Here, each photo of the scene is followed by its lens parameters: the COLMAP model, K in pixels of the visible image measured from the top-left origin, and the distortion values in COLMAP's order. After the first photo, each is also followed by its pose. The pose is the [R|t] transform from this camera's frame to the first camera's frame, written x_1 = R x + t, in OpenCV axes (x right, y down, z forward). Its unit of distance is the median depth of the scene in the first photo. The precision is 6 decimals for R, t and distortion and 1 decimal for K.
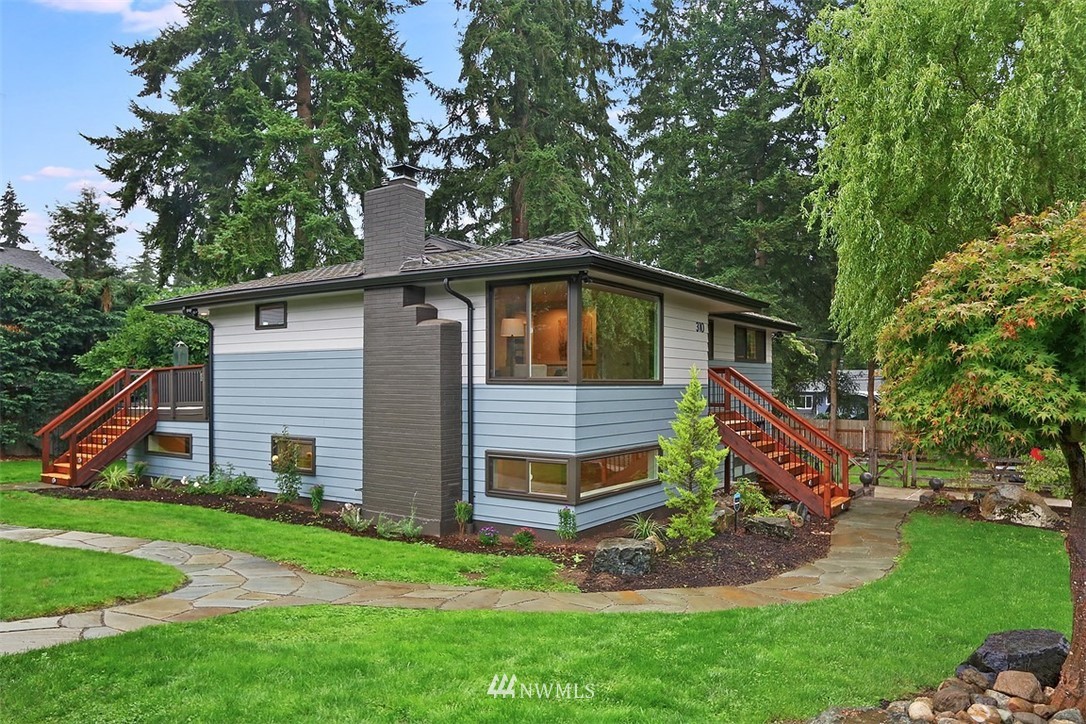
lens RADIAL K [[841.3, 0, 543.0], [0, 841.3, 375.7], [0, 0, 1]] dist [0.000050, -0.000208]
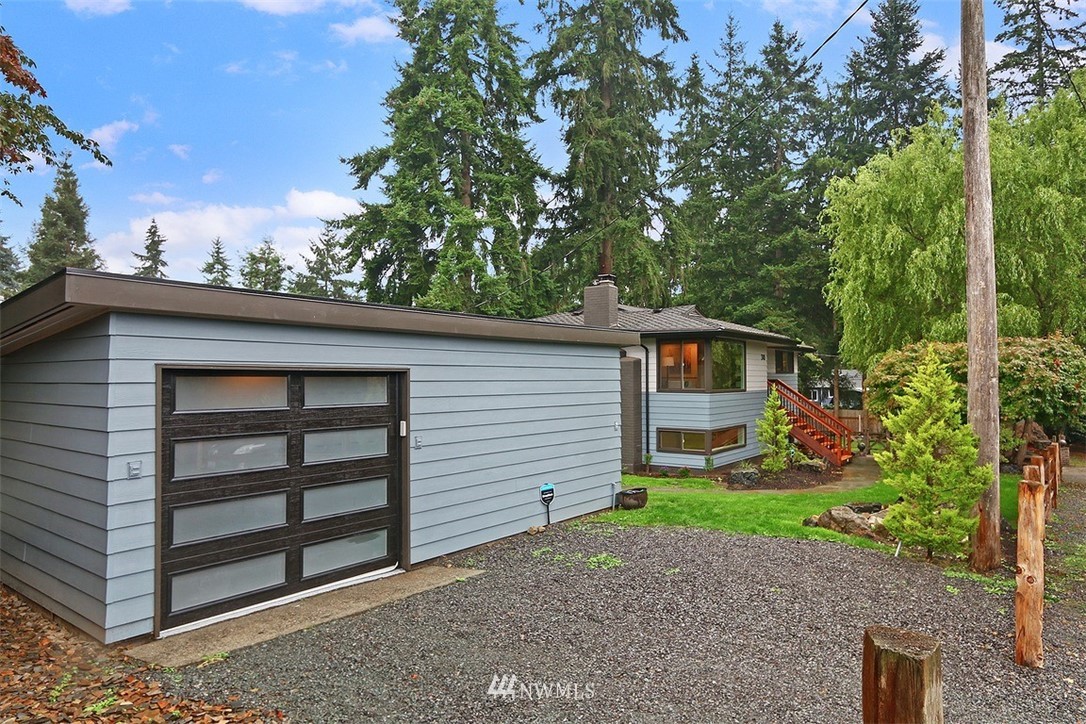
lens RADIAL K [[652.8, 0, 575.3], [0, 652.8, 361.0], [0, 0, 1]] dist [-0.006761, -0.000357]
pose [[0.998959, -0.004651, -0.045372, -0.121043], [0.003643, 0.999745, -0.022287, -0.018564], [0.045464, 0.022098, 0.998722, -0.314688]]
